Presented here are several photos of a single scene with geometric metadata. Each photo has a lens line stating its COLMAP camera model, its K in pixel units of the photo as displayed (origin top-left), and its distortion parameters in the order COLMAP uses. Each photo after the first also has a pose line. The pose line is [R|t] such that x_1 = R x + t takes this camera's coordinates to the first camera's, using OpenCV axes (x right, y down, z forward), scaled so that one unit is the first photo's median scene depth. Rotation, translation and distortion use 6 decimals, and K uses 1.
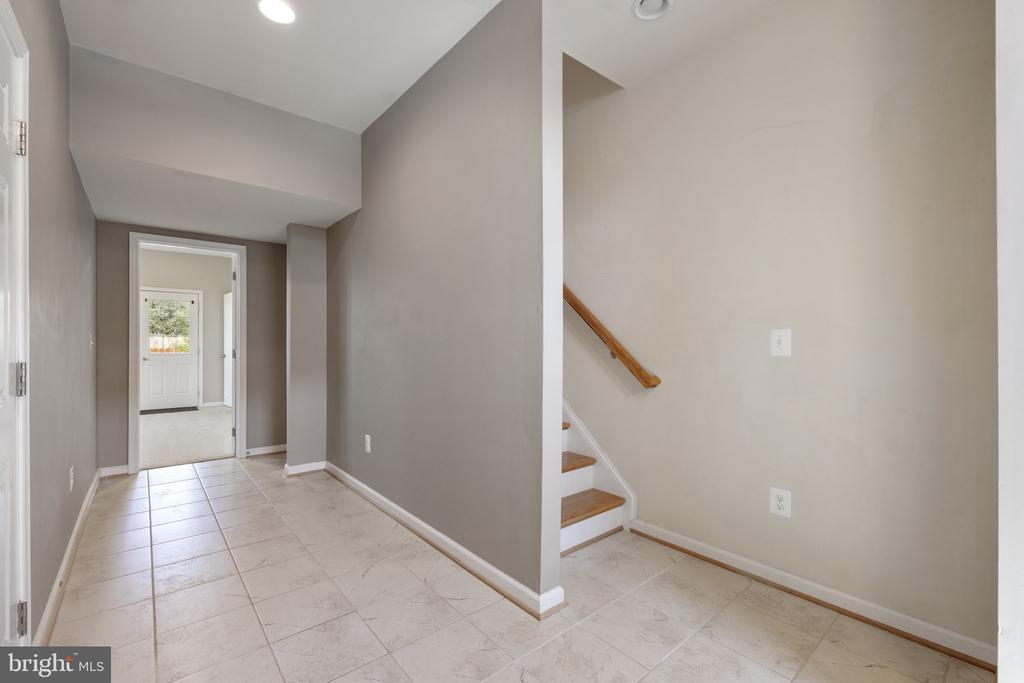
lens RADIAL K [[436.6, 0, 510.0], [0, 436.6, 342.7], [0, 0, 1]] dist [-0.007052, -0.001312]
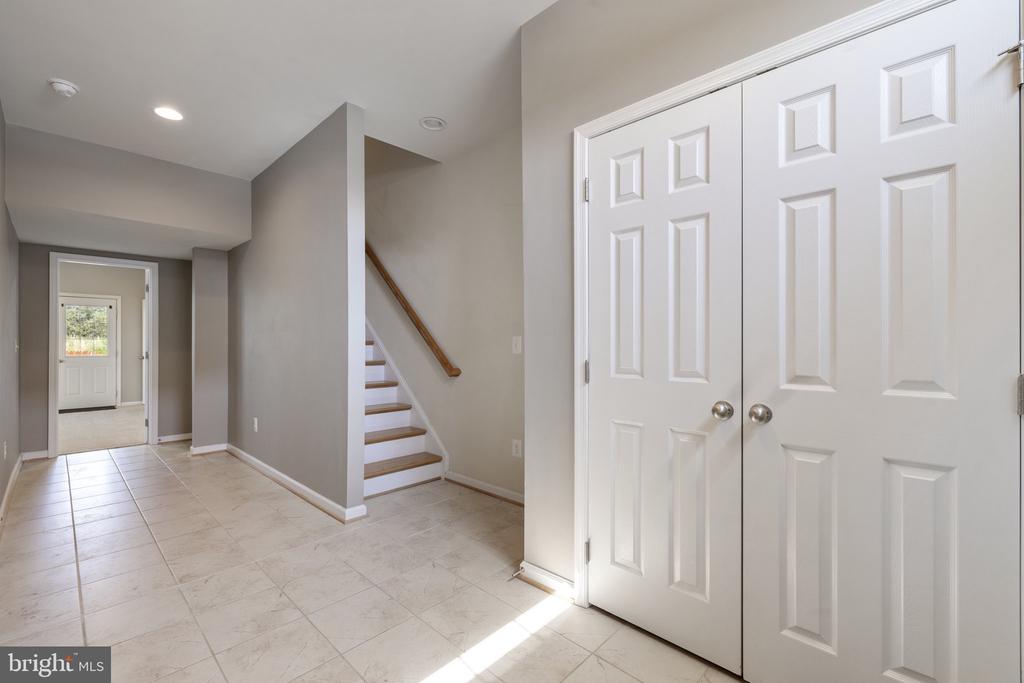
lens RADIAL K [[436.6, 0, 506.6], [0, 436.6, 341.1], [0, 0, 1]] dist [-0.007052, -0.001312]
pose [[0.994535, -0.002943, 0.104361, 0.263314], [0.003493, 0.999981, -0.005086, -0.003706], [-0.104344, 0.005422, 0.994526, -0.333767]]
